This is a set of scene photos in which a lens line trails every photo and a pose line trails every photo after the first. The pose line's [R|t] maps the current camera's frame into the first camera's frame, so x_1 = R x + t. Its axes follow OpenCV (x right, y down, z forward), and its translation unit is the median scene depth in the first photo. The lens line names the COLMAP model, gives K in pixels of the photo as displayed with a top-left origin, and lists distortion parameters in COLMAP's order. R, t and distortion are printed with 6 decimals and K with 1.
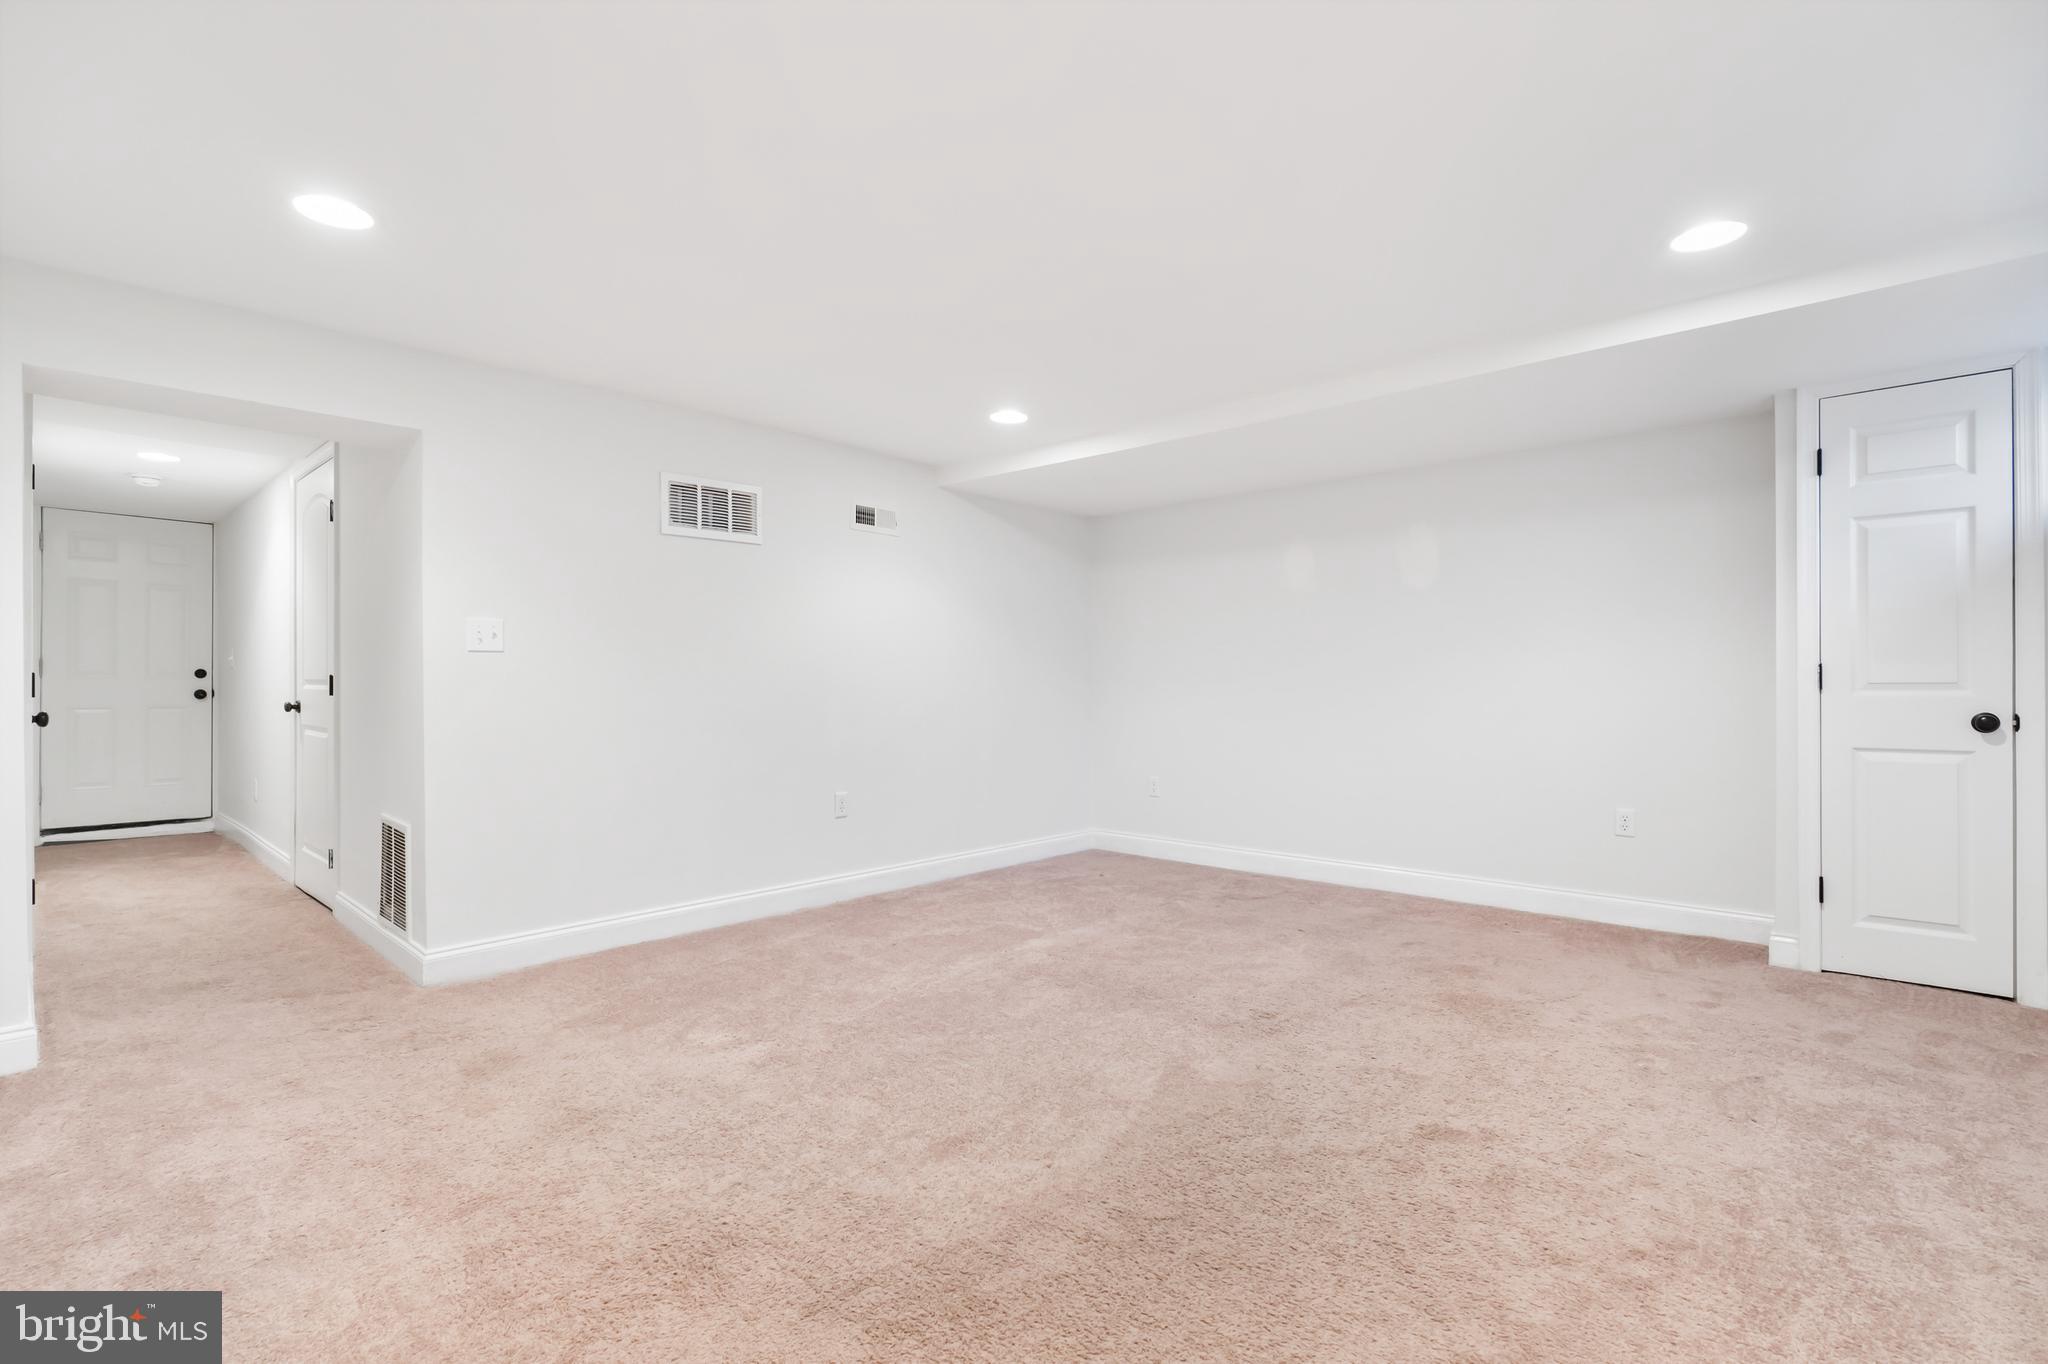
lens RADIAL K [[938.8, 0, 1017.5], [0, 938.8, 689.4], [0, 0, 1]] dist [-0.013311, 0.004991]
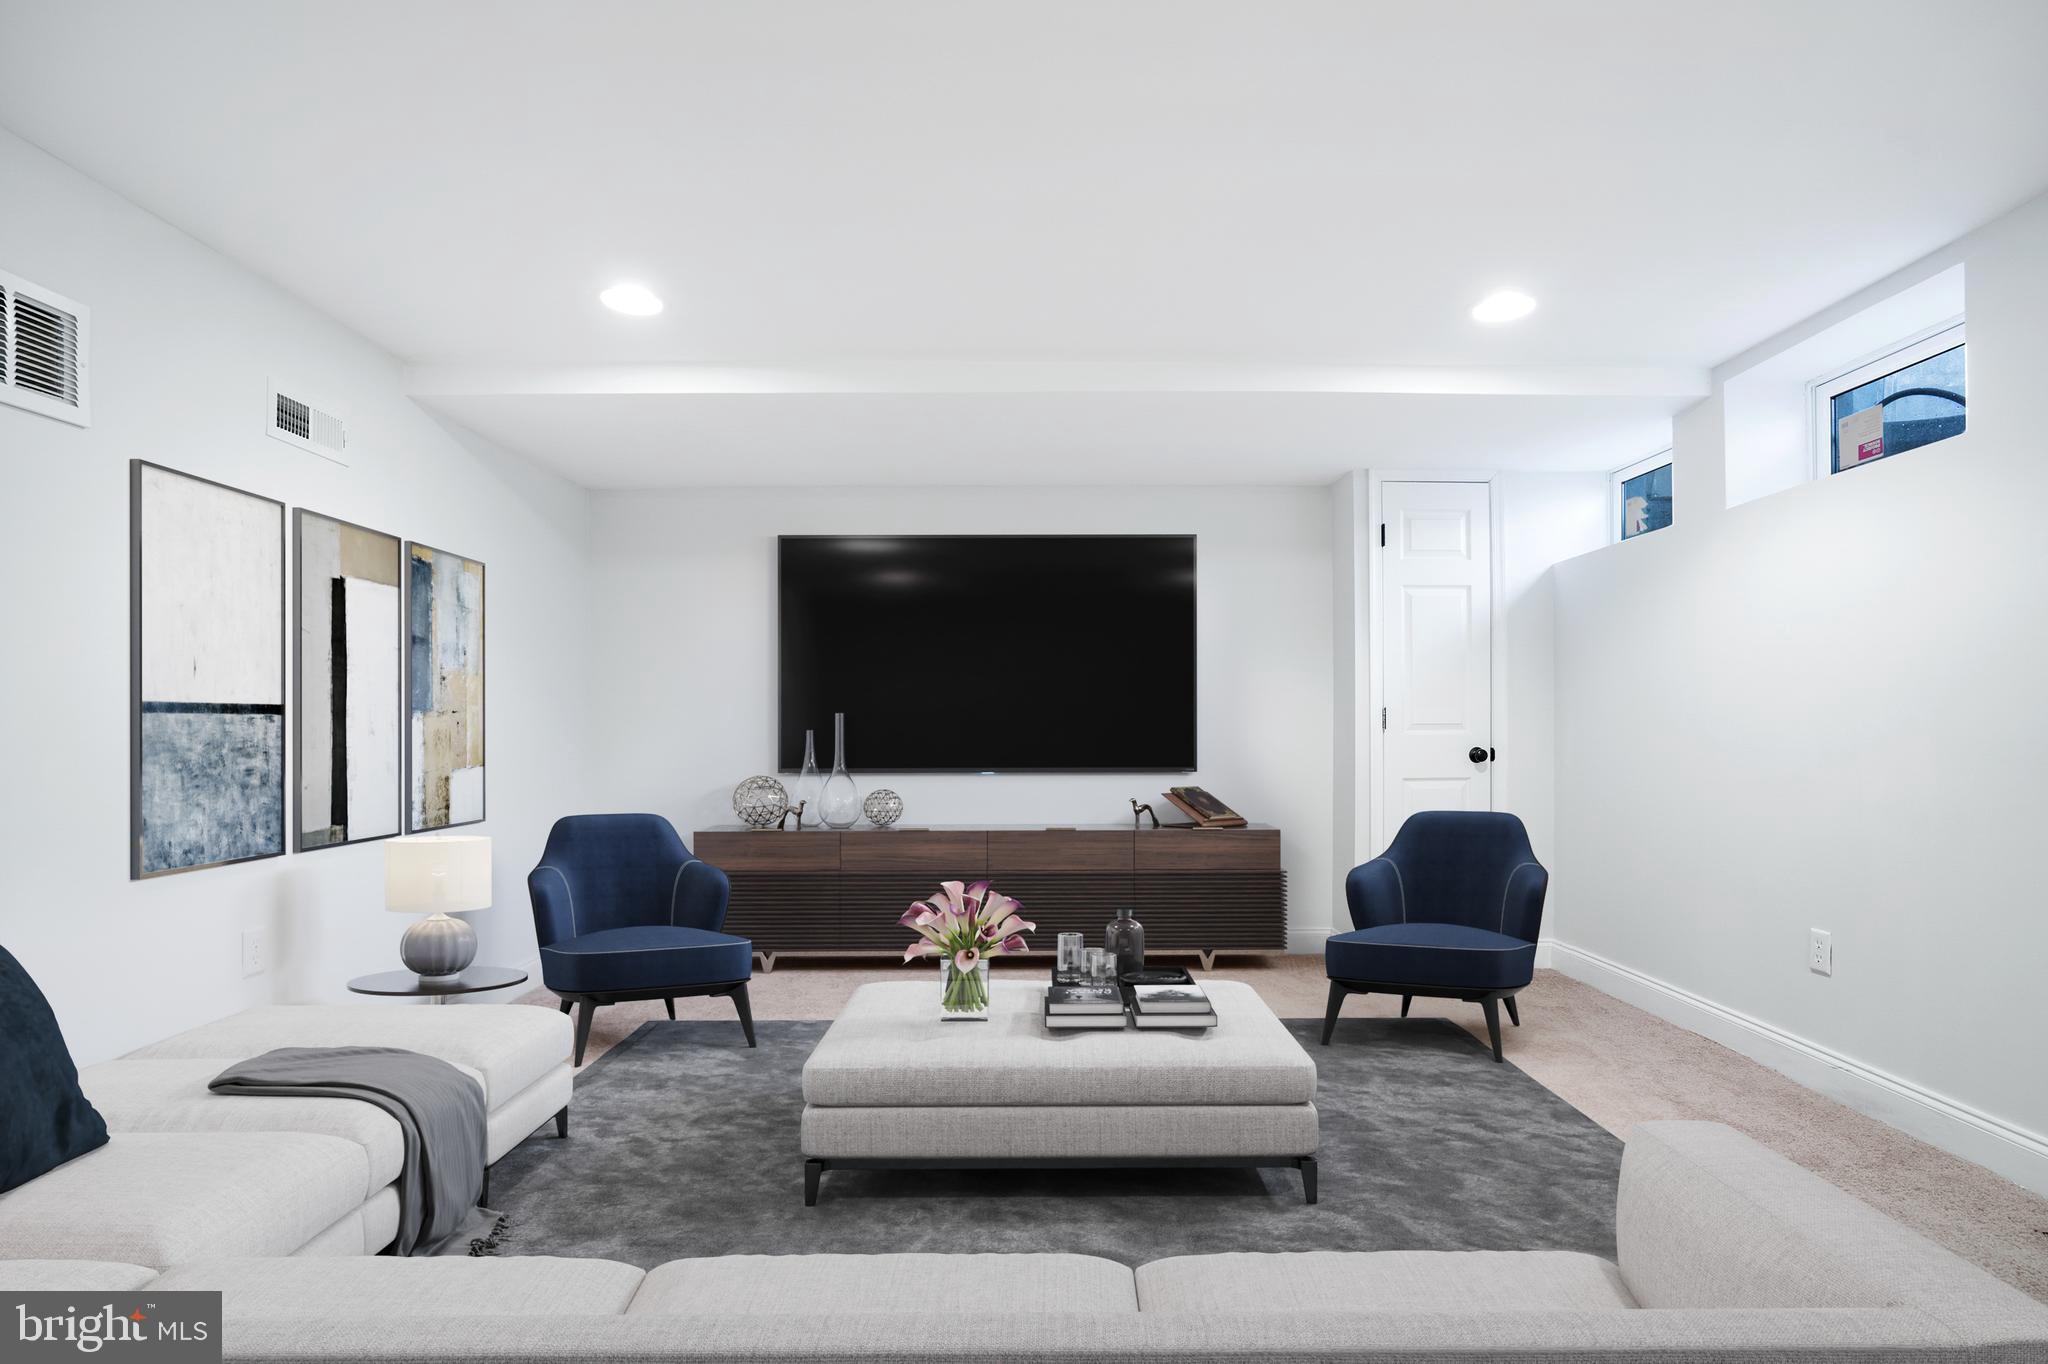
lens RADIAL K [[1006.2, 0, 1027.6], [0, 1006.2, 725.5], [0, 0, 1]] dist [-0.001233, 0.000128]
pose [[0.724995, -0.002947, 0.688747, -0.321256], [0.008722, 0.999950, -0.004902, -0.003399], [-0.688698, 0.009561, 0.724985, 0.377807]]
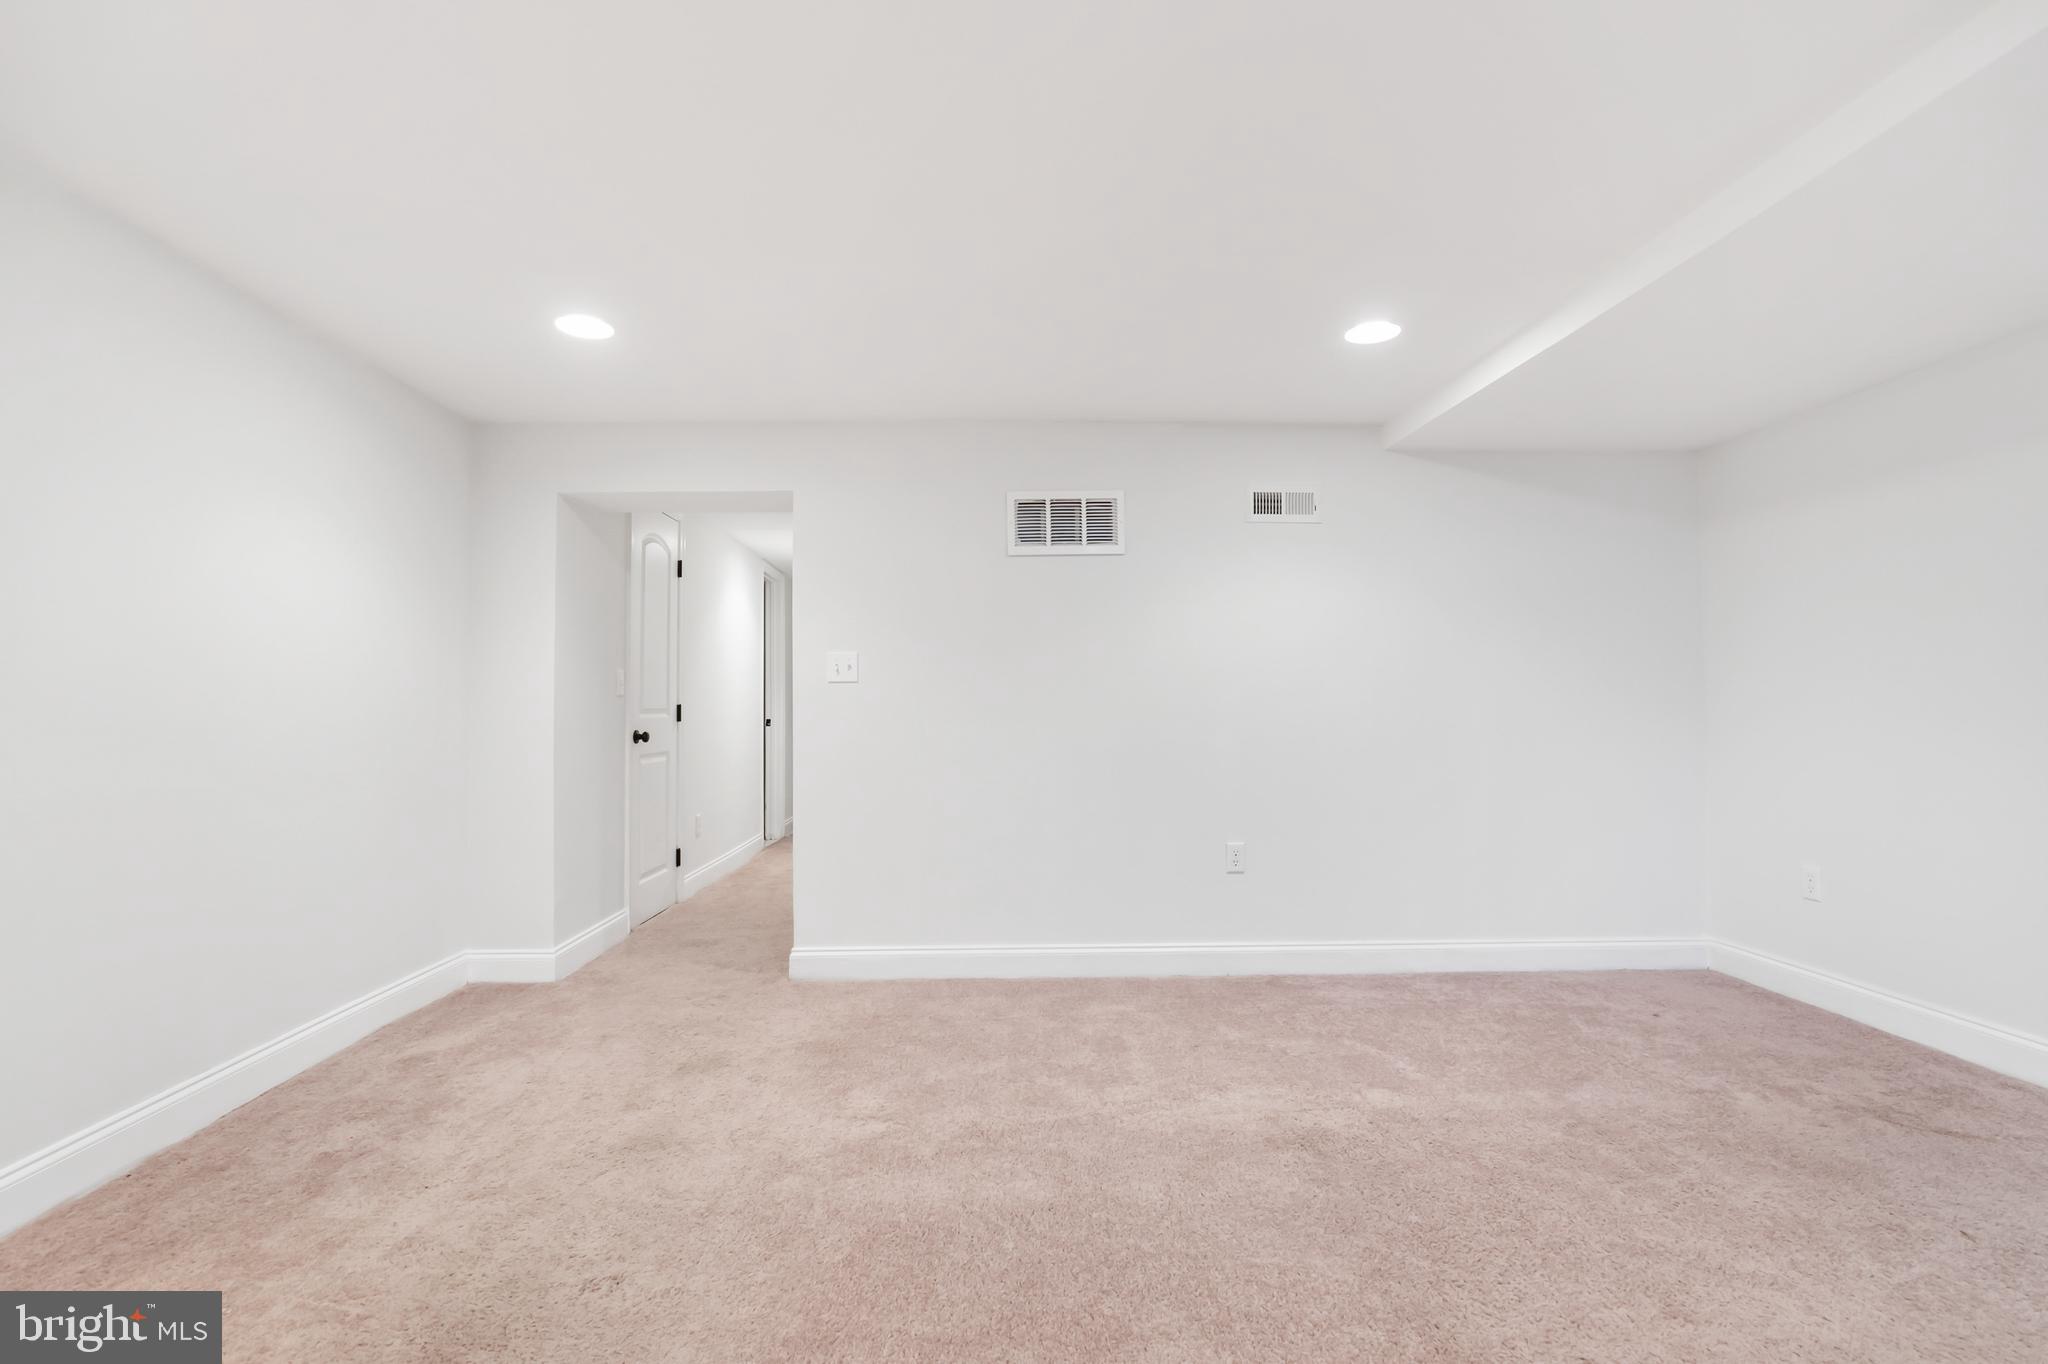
lens RADIAL K [[938.8, 0, 1017.5], [0, 938.8, 689.4], [0, 0, 1]] dist [-0.013311, 0.004991]
pose [[0.695874, -0.017956, -0.717939, 0.337895], [-0.000738, 0.999669, -0.025717, -0.003670], [0.718164, 0.018425, 0.695630, 0.357635]]
